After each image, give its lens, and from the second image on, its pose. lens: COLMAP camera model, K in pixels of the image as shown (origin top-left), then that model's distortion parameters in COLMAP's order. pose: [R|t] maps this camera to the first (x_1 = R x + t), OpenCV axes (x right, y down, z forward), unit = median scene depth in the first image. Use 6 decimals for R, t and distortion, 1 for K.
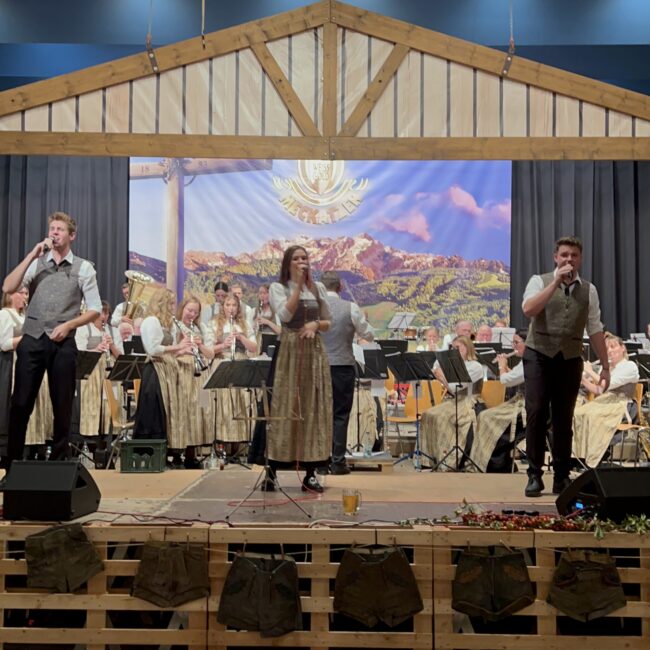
lens RADIAL K [[989.3, 0, 312.2], [0, 989.3, 324.1], [0, 0, 1]] dist [0.070659, 0.000000]
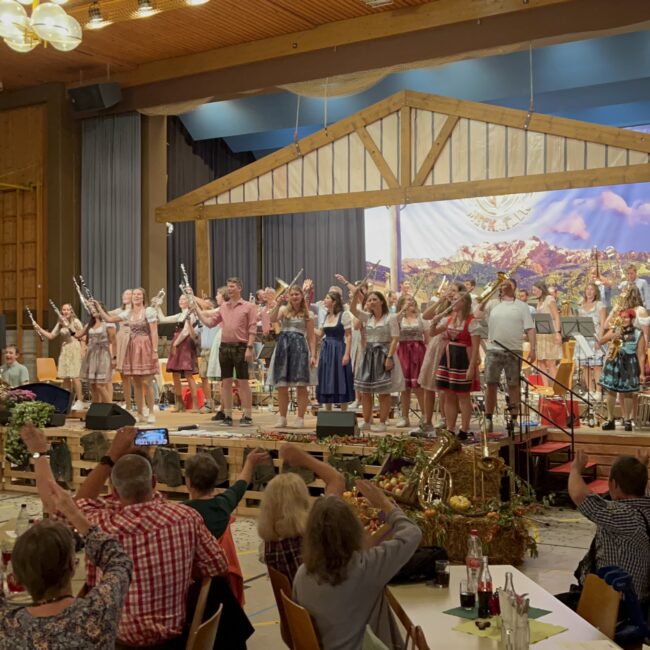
lens RADIAL K [[989.3, 0, 298.6], [0, 989.3, 336.5], [0, 0, 1]] dist [0.070659, 0.000000]
pose [[0.859279, -0.016329, -0.511246, 0.600804], [0.040860, 0.998488, 0.036784, -0.033322], [0.509872, -0.052497, 0.858647, -0.308156]]
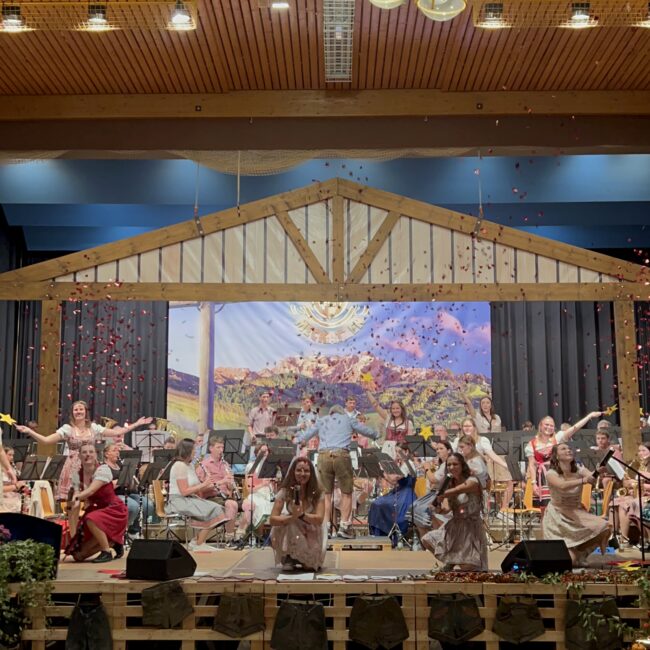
lens RADIAL K [[989.3, 0, 315.9], [0, 989.3, 333.2], [0, 0, 1]] dist [0.070659, 0.000000]
pose [[0.999966, -0.008221, -0.000080, -0.011293], [0.008185, 0.996404, -0.084328, -0.019790], [0.000773, 0.084324, 0.996438, -0.246558]]
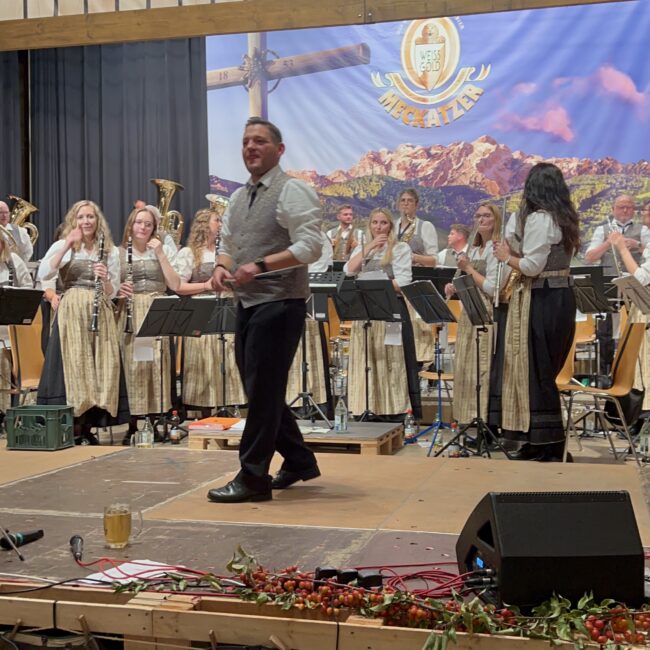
lens RADIAL K [[989.3, 0, 294.7], [0, 989.3, 354.3], [0, 0, 1]] dist [0.070659, 0.000000]
pose [[0.964488, -0.003447, -0.264105, 0.158694], [0.026639, 0.996086, 0.084283, 0.014806], [0.262781, -0.088326, 0.960804, 0.249963]]
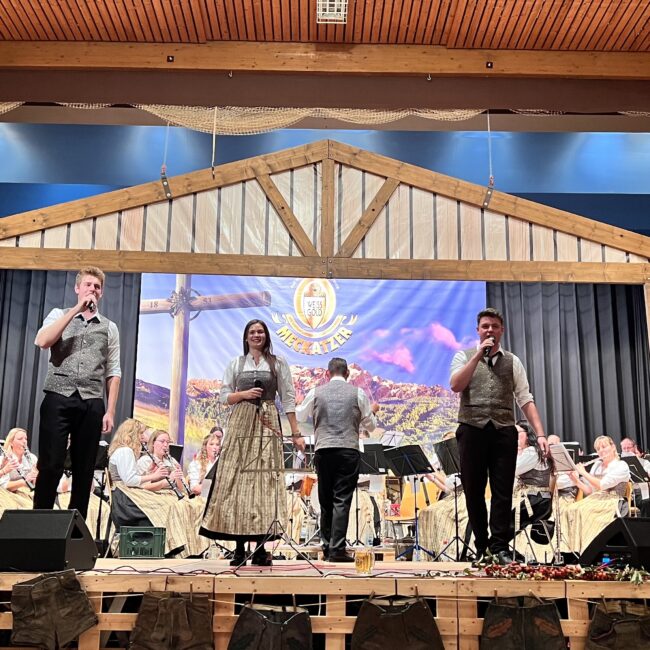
lens RADIAL K [[868.7, 0, 326.0], [0, 868.7, 336.5], [0, 0, 1]] dist [0.052354, 0.000000]
pose [[0.999367, 0.011648, 0.033617, -0.014704], [-0.005689, 0.985048, -0.172186, 0.059547], [-0.035120, 0.171886, 0.984491, 0.076939]]
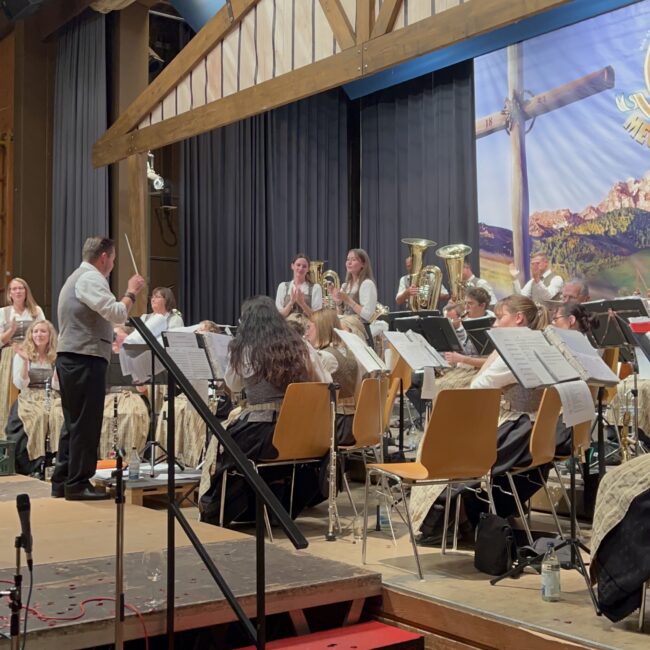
lens RADIAL K [[989.3, 0, 324.1], [0, 989.3, 344.5], [0, 0, 1]] dist [0.070659, 0.000000]
pose [[0.615140, -0.024539, -0.788036, 0.560664], [0.048565, 0.998797, 0.006808, 0.025764], [0.786920, -0.042459, 0.615592, 0.509890]]
